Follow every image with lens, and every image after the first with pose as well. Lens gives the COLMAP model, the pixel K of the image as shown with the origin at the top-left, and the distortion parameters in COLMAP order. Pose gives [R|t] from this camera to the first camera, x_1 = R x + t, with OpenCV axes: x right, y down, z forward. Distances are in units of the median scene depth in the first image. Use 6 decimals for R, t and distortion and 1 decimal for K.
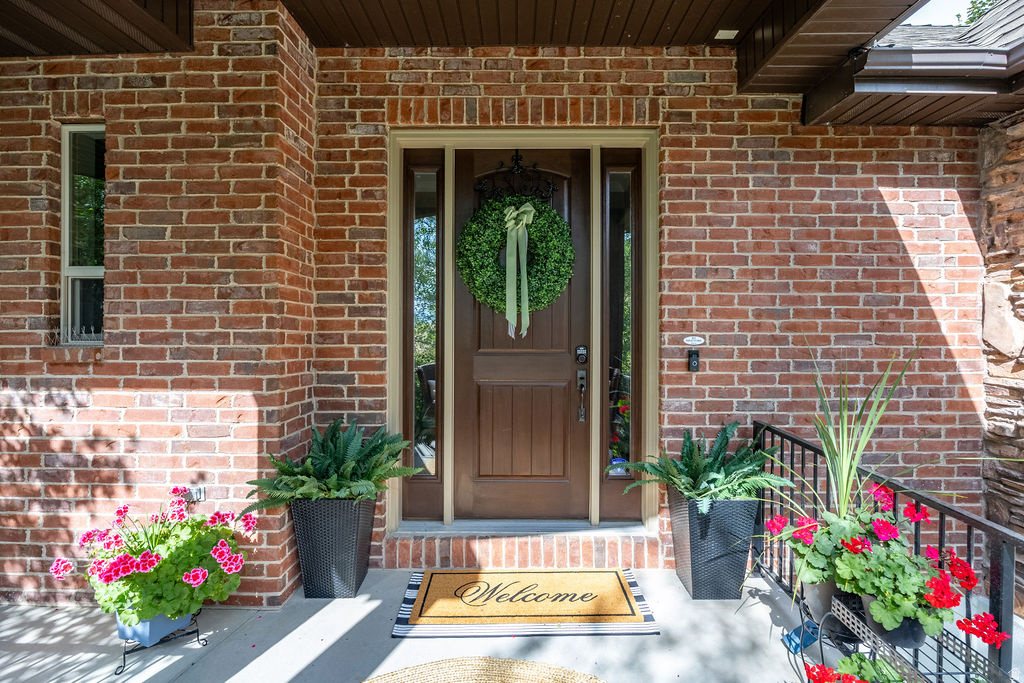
lens RADIAL K [[464.6, 0, 513.5], [0, 464.6, 326.3], [0, 0, 1]] dist [-0.024045, 0.000023]
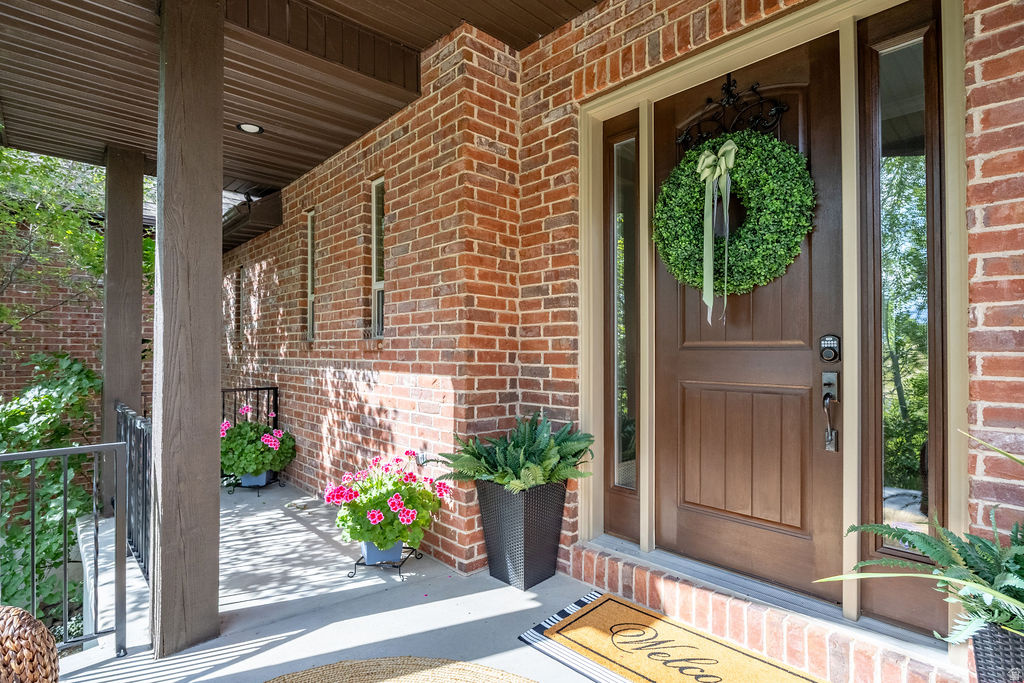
lens RADIAL K [[492.5, 0, 512.0], [0, 492.5, 341.5], [0, 0, 1]] dist [-0.019384, 0.000271]
pose [[0.702858, -0.010893, -0.711247, 0.345435], [0.006812, 0.999940, -0.008583, 0.058293], [0.711298, 0.001188, 0.702890, 0.217790]]
